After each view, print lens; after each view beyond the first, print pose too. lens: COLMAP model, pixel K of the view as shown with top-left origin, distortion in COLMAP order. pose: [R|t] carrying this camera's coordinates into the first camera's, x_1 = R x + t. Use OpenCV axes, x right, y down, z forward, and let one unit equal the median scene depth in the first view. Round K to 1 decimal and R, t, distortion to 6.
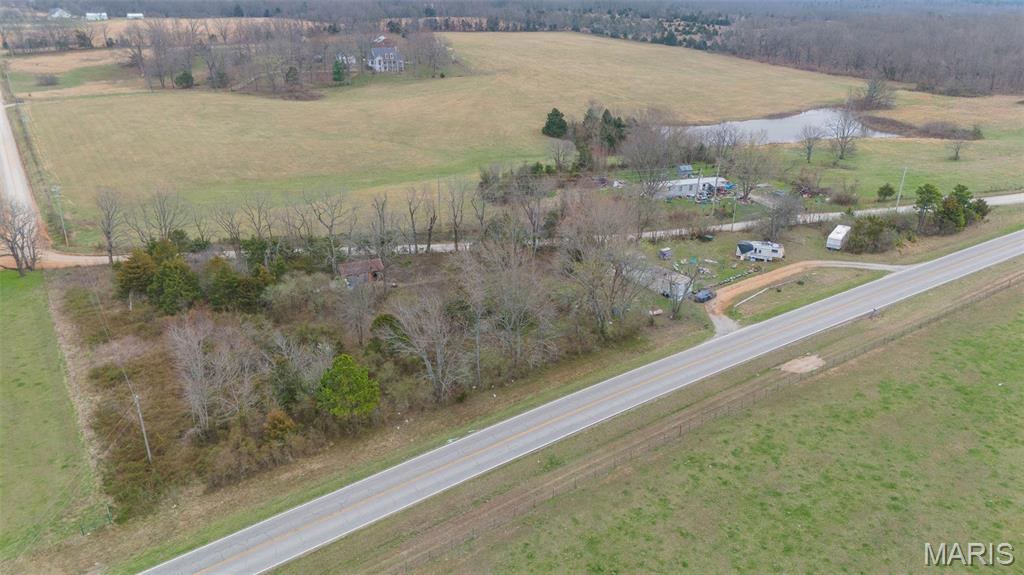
lens RADIAL K [[749.2, 0, 515.9], [0, 749.2, 289.7], [0, 0, 1]] dist [0.080363, -0.074742]
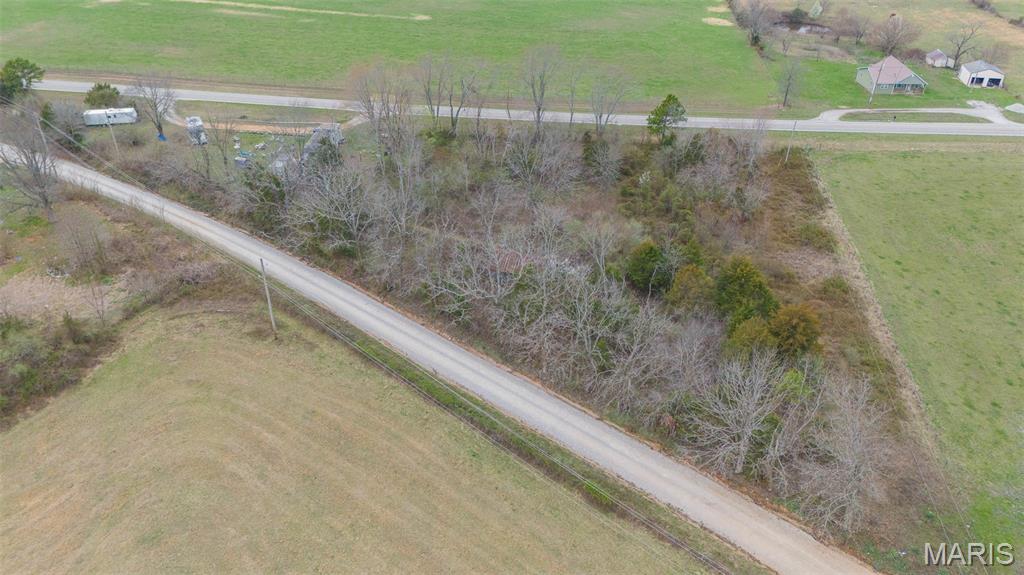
lens RADIAL K [[749.2, 0, 513.2], [0, 749.2, 284.2], [0, 0, 1]] dist [0.080363, -0.074742]
pose [[-0.746402, -0.362199, 0.558297, -0.440584], [0.255193, 0.619014, 0.742764, -0.404186], [-0.614622, 0.696874, -0.369603, 0.903233]]
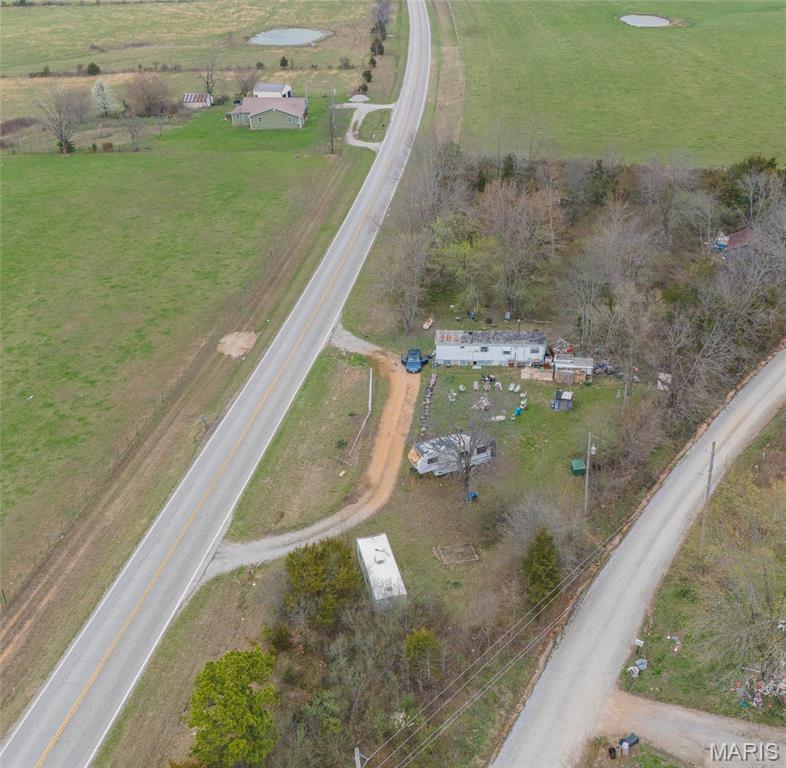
lens RADIAL K [[1007.3, 0, 472.9], [0, 1007.3, 368.9], [0, 0, 1]] dist [0.053685, 0.000000]
pose [[-0.637127, 0.354847, -0.684217, 0.546289], [-0.302030, 0.701781, 0.645199, -0.385948], [0.709117, 0.617728, -0.339949, 0.863706]]
